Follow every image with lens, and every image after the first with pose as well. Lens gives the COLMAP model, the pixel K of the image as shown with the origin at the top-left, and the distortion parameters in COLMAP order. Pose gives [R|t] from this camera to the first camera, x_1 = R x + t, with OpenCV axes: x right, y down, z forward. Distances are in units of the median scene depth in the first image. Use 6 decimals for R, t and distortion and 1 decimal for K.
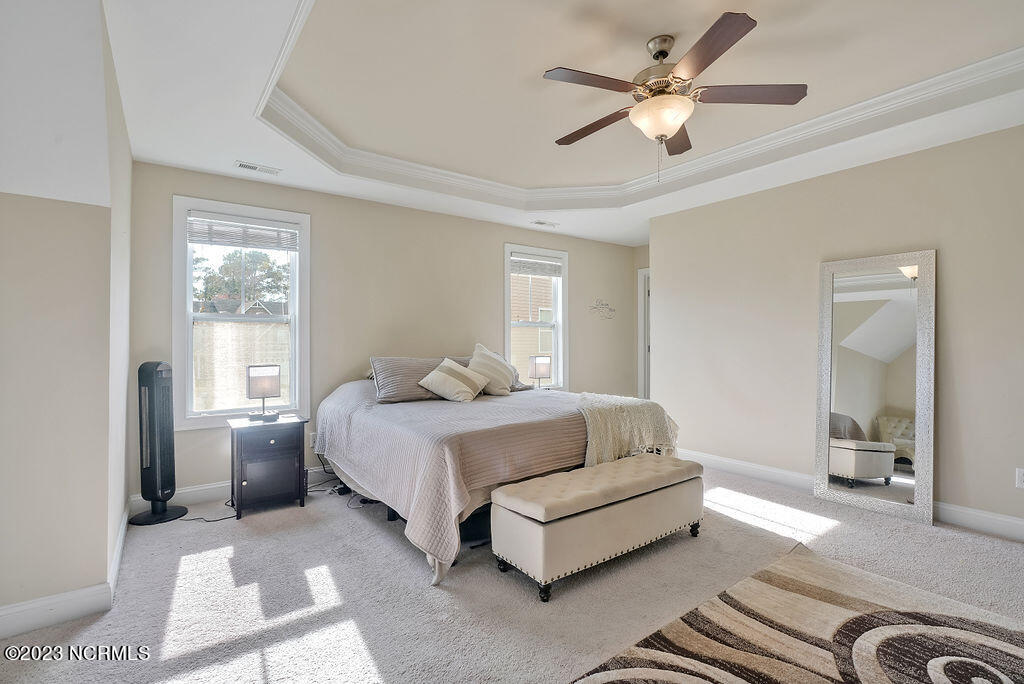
lens RADIAL K [[484.0, 0, 541.8], [0, 484.0, 332.1], [0, 0, 1]] dist [-0.001953, 0.000488]
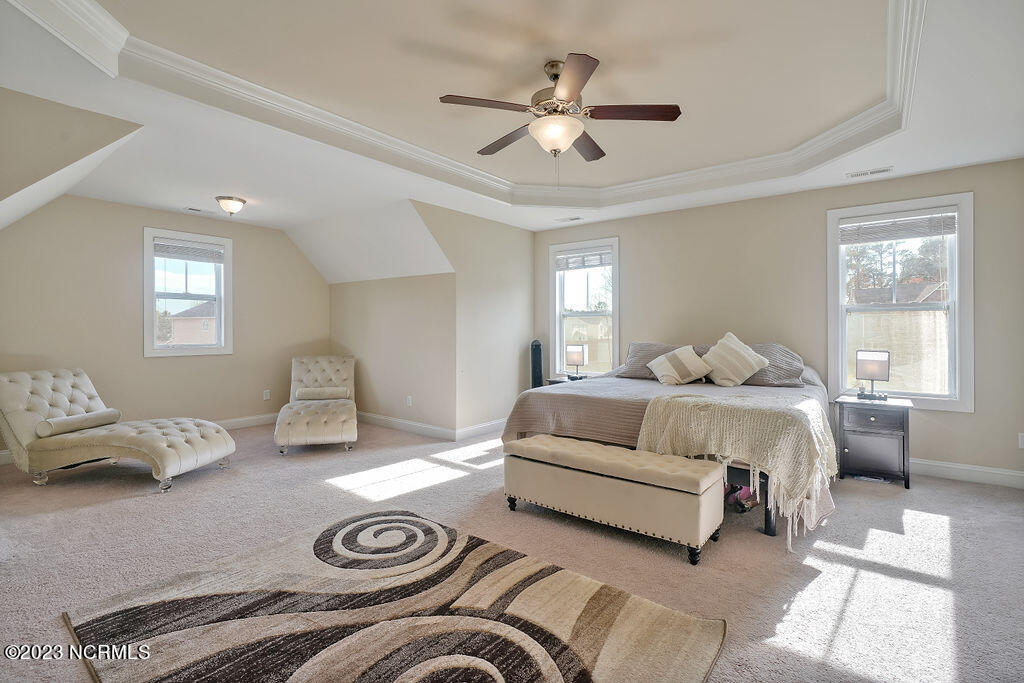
lens RADIAL K [[477.2, 0, 512.2], [0, 477.2, 332.0], [0, 0, 1]] dist [-0.000484, 0.001267]
pose [[0.246557, 0.019440, -0.968933, 1.031181], [0.019673, 0.999492, 0.025059, -0.013260], [0.968928, -0.025241, 0.246050, 0.483498]]
